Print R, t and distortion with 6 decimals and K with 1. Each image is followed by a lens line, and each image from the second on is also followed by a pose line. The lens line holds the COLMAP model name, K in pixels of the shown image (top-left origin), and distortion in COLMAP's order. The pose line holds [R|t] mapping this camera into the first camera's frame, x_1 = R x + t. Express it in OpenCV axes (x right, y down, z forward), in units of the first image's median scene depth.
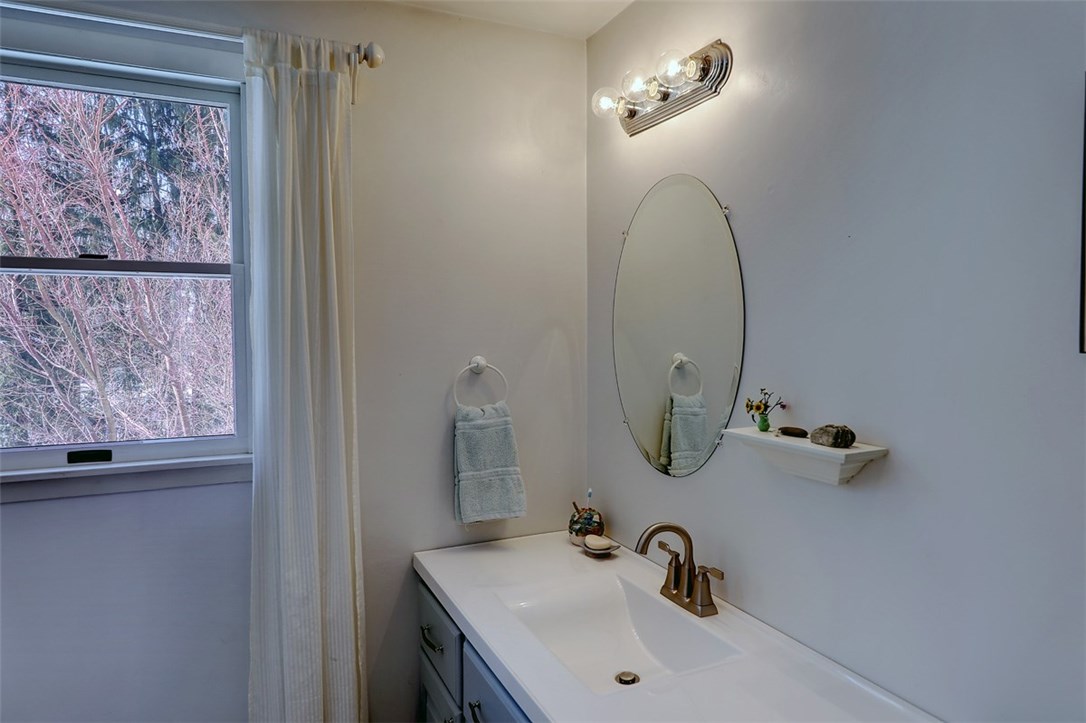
lens RADIAL K [[679.7, 0, 543.9], [0, 679.7, 361.5], [0, 0, 1]] dist [0.002797, -0.000094]
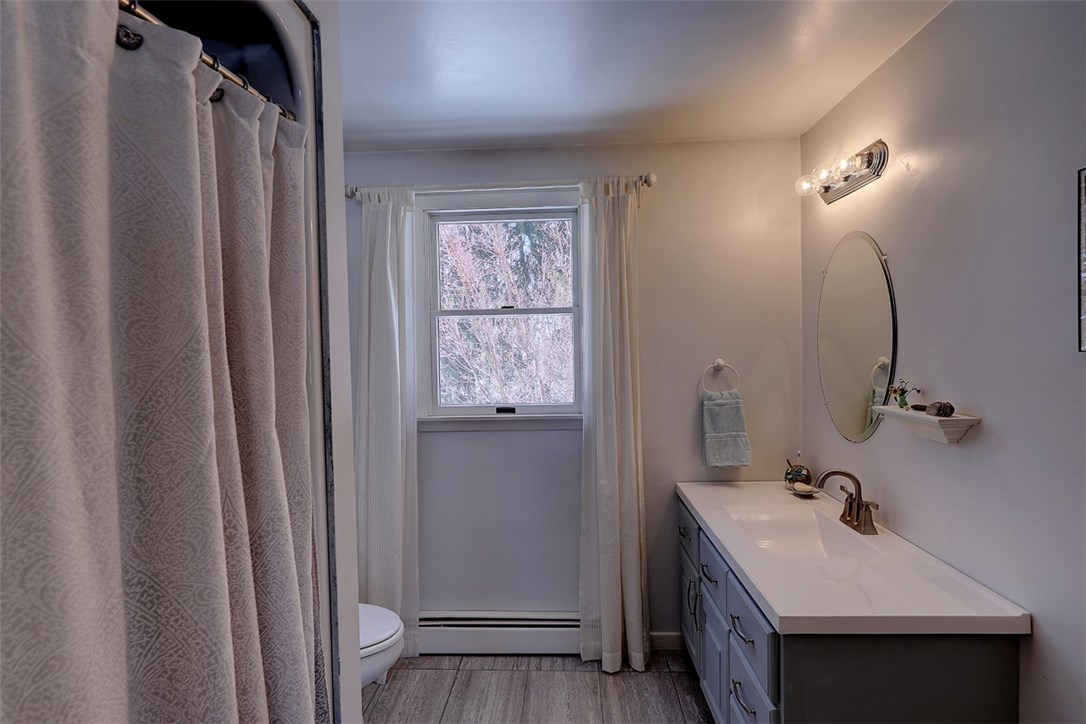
lens RADIAL K [[560.5, 0, 542.8], [0, 560.5, 361.5], [0, 0, 1]] dist [0.001355, -0.000087]
pose [[0.888361, -0.000728, -0.459146, 0.153818], [-0.004097, 0.999946, -0.009513, 0.014265], [0.459128, 0.010332, 0.888310, -0.357240]]
